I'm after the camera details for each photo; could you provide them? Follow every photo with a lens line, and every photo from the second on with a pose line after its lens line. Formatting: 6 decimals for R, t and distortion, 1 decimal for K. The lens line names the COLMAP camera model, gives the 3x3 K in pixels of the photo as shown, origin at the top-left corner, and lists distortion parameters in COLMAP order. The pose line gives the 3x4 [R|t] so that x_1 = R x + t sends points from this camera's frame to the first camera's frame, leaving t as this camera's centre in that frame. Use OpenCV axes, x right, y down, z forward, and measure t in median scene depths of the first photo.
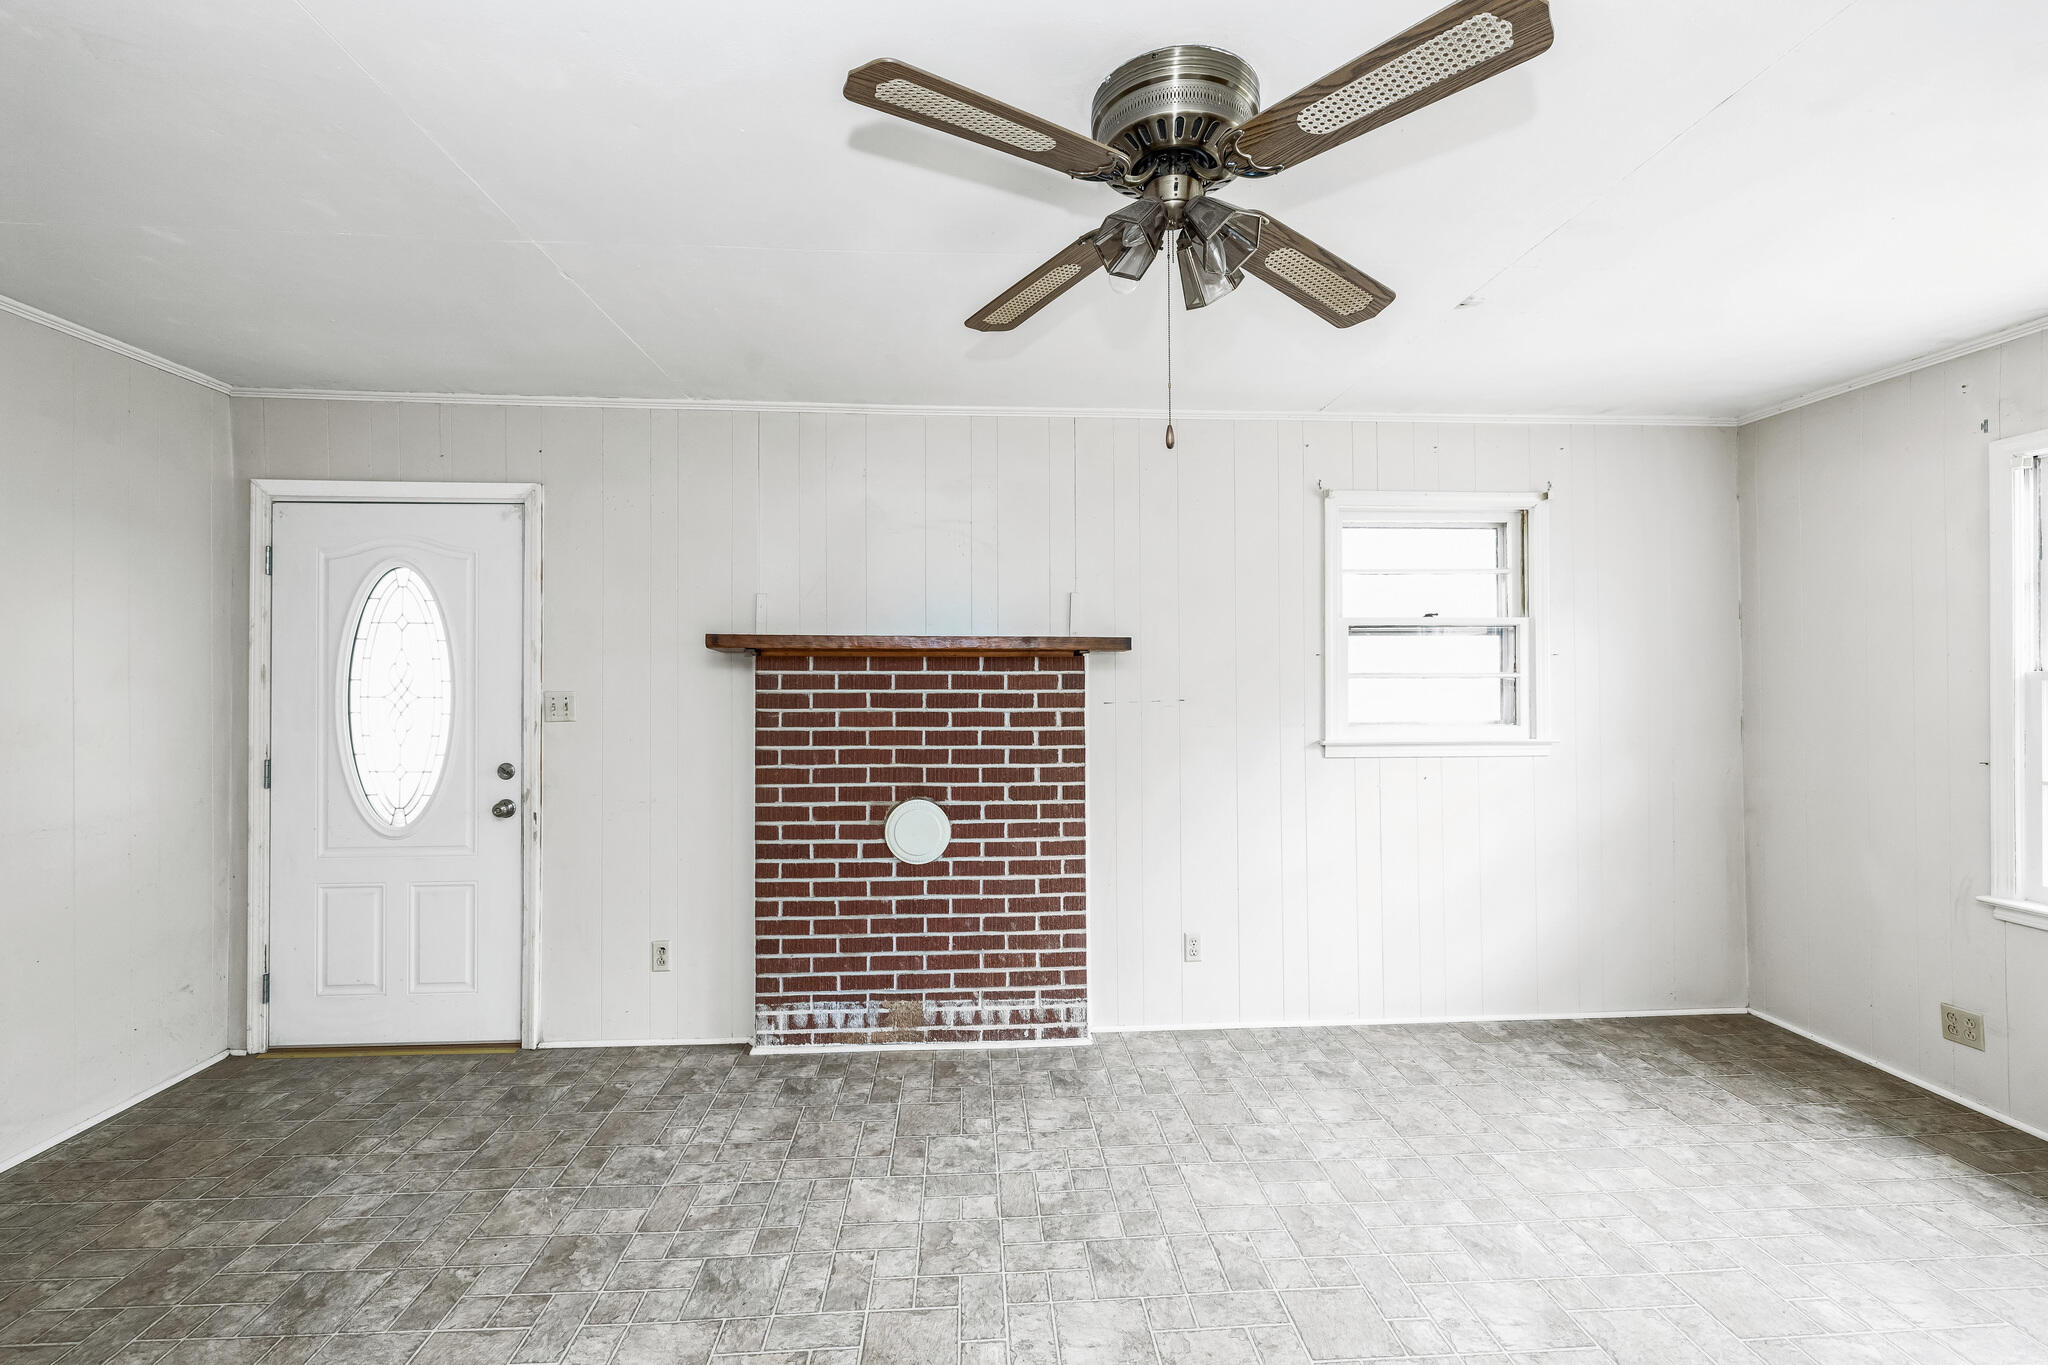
lens RADIAL K [[869.7, 0, 1036.2], [0, 869.7, 678.4], [0, 0, 1]] dist [-0.002214, -0.000750]
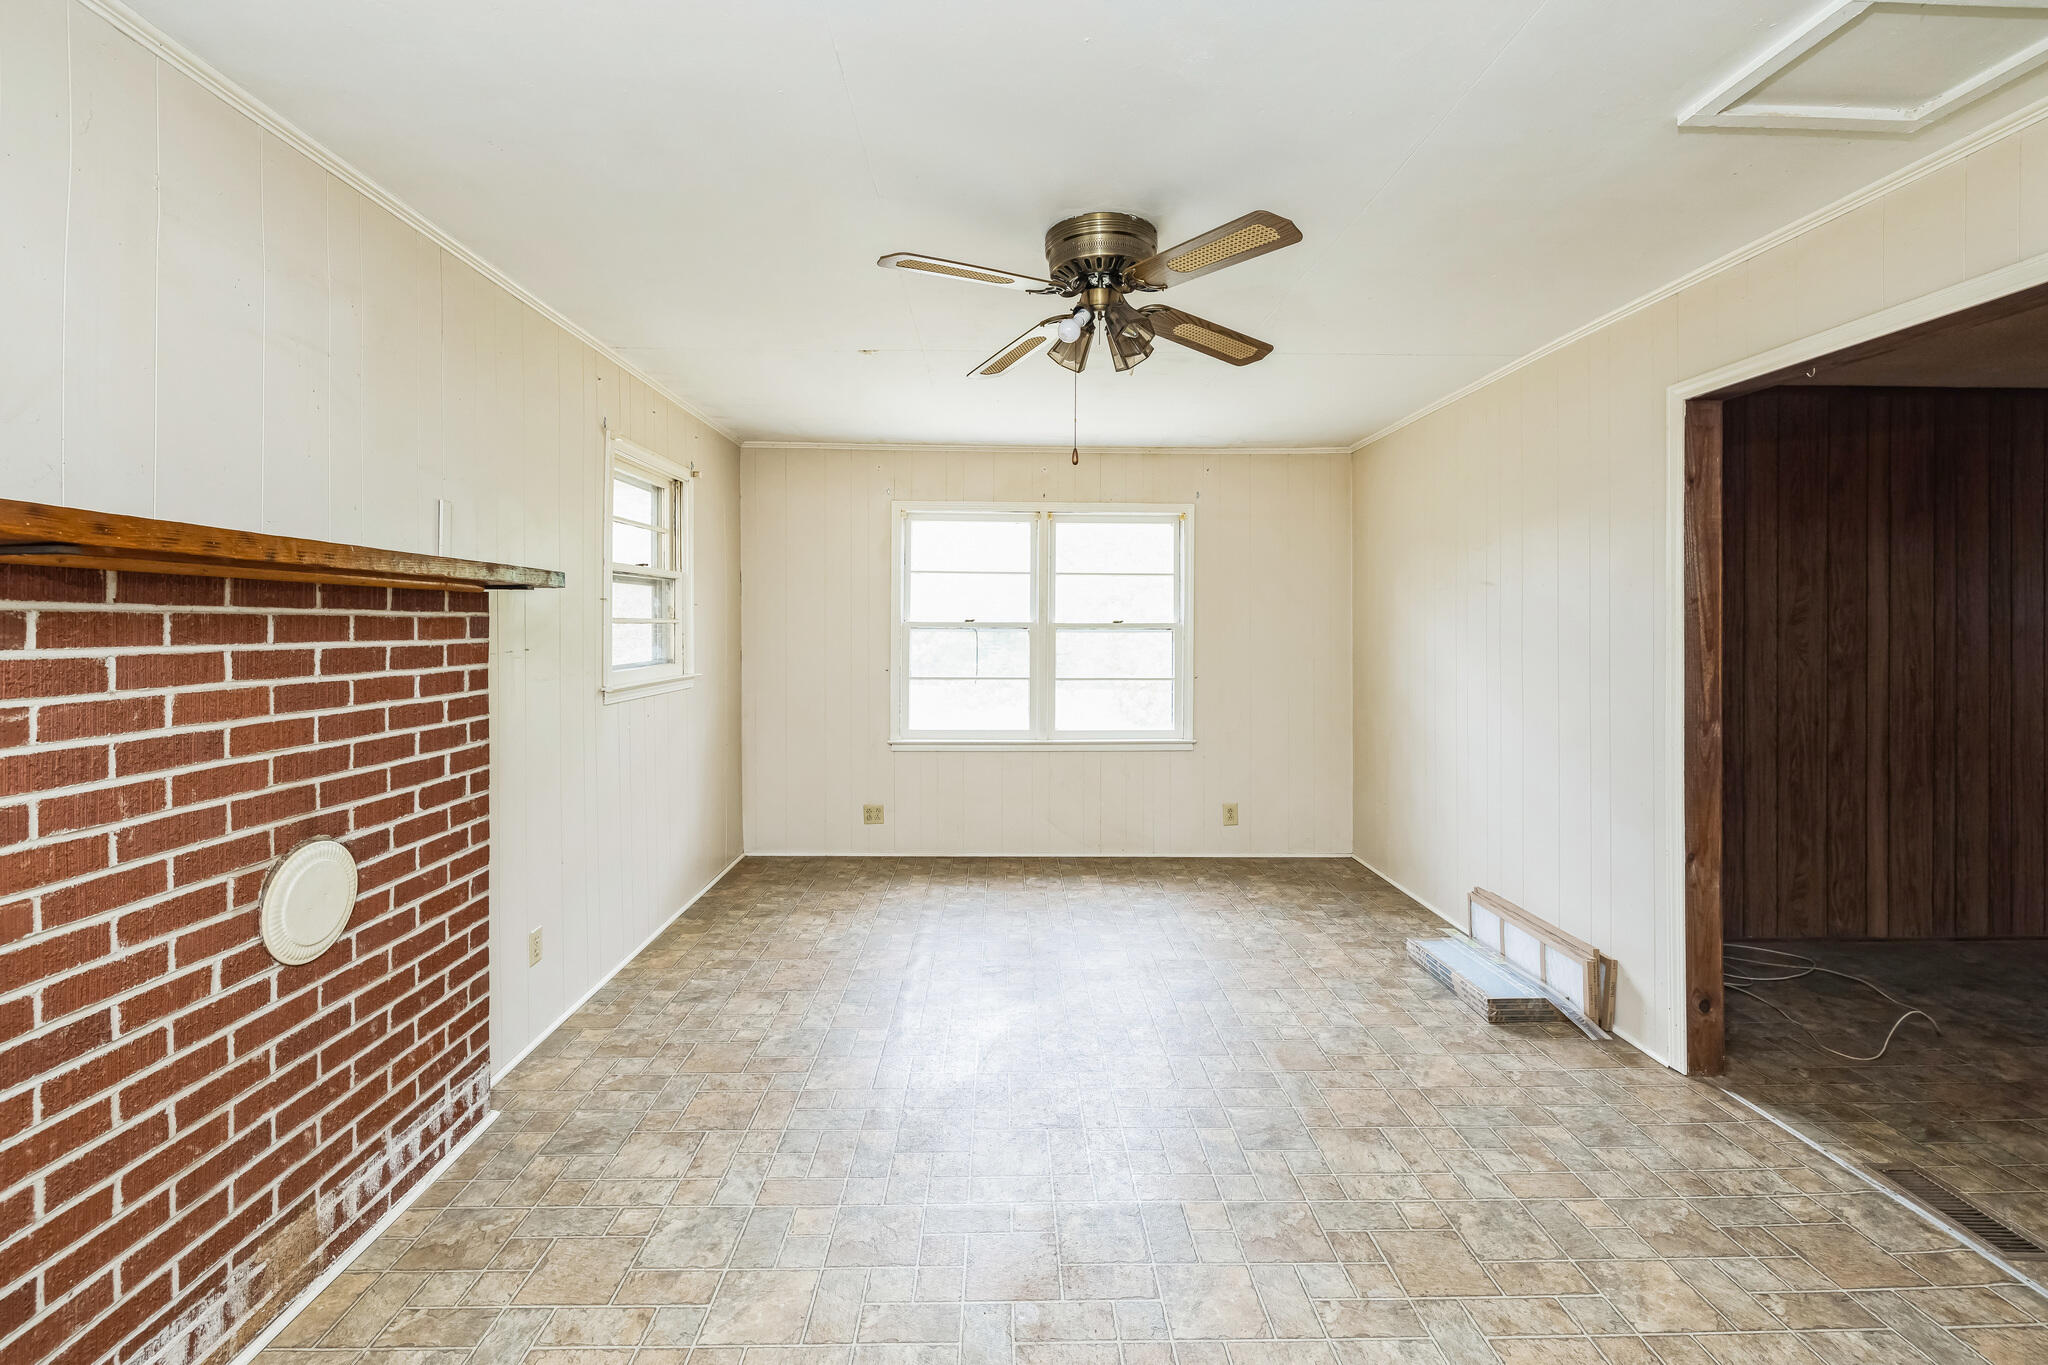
lens RADIAL K [[869.7, 0, 1002.8], [0, 869.7, 626.3], [0, 0, 1]] dist [-0.002214, -0.000750]
pose [[0.061571, -0.001178, 0.998102, -0.653916], [-0.003374, 0.999993, 0.001388, 0.000289], [-0.998097, -0.003453, 0.061567, 0.528145]]
